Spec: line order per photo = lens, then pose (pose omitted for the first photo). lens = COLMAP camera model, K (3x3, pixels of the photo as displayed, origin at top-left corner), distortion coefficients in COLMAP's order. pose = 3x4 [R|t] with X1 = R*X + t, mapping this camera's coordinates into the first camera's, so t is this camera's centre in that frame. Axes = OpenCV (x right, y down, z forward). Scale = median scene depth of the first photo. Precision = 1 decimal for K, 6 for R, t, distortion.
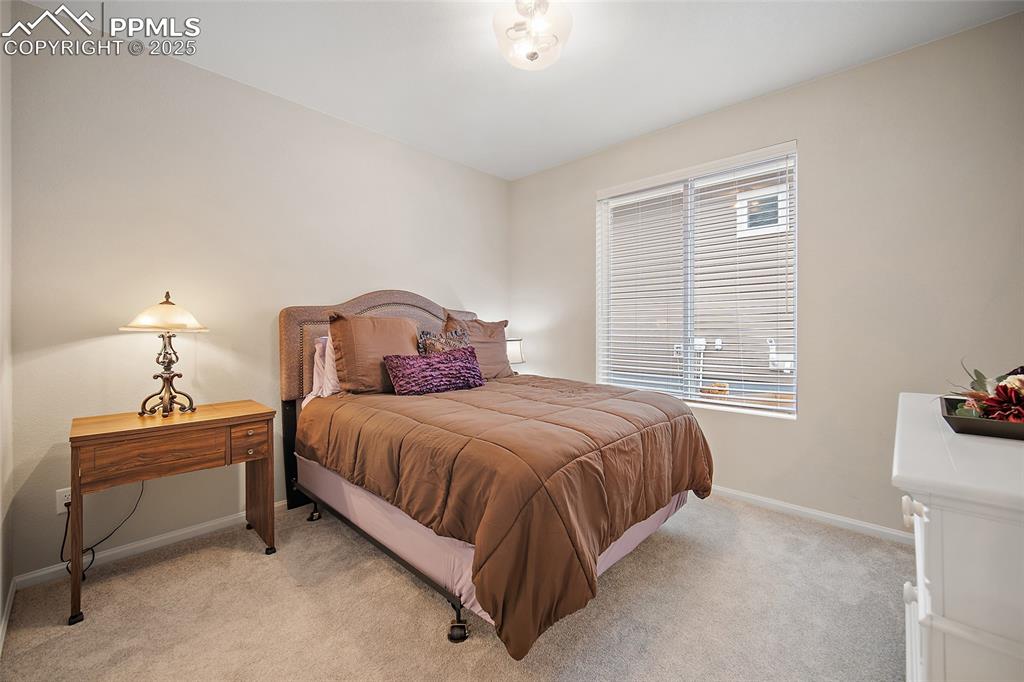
lens RADIAL K [[423.0, 0, 511.1], [0, 423.0, 320.5], [0, 0, 1]] dist [-0.003098, -0.000193]
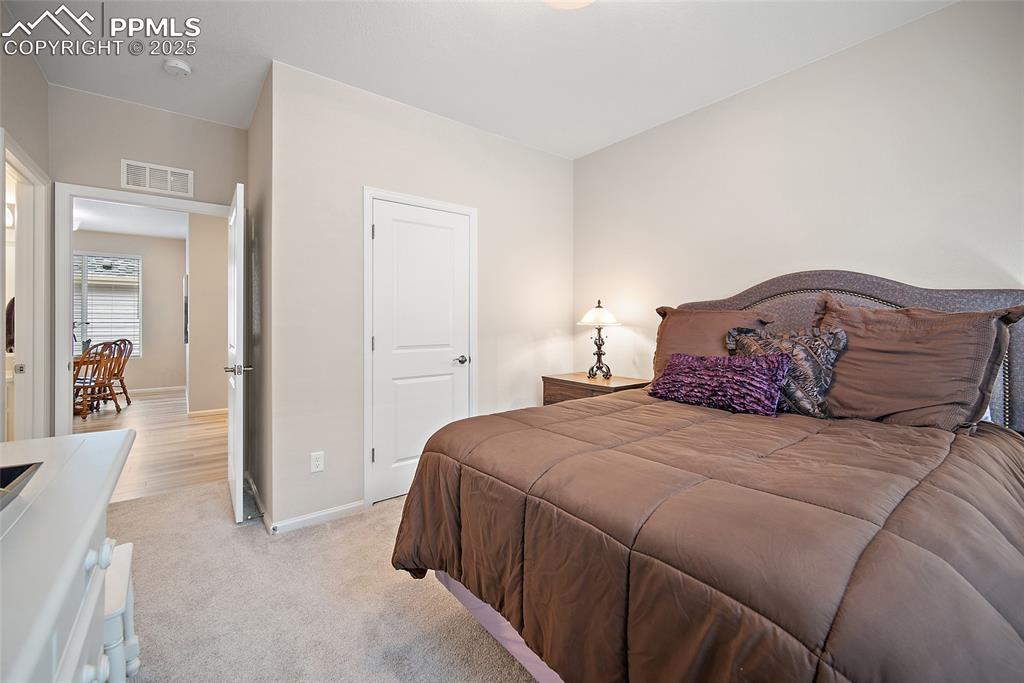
lens RADIAL K [[423.0, 0, 511.1], [0, 423.0, 321.0], [0, 0, 1]] dist [-0.003098, -0.000193]
pose [[-0.144656, -0.003383, -0.989476, 0.784358], [0.007967, 0.999958, -0.004584, 0.015211], [0.989450, -0.008546, -0.144623, 0.902193]]
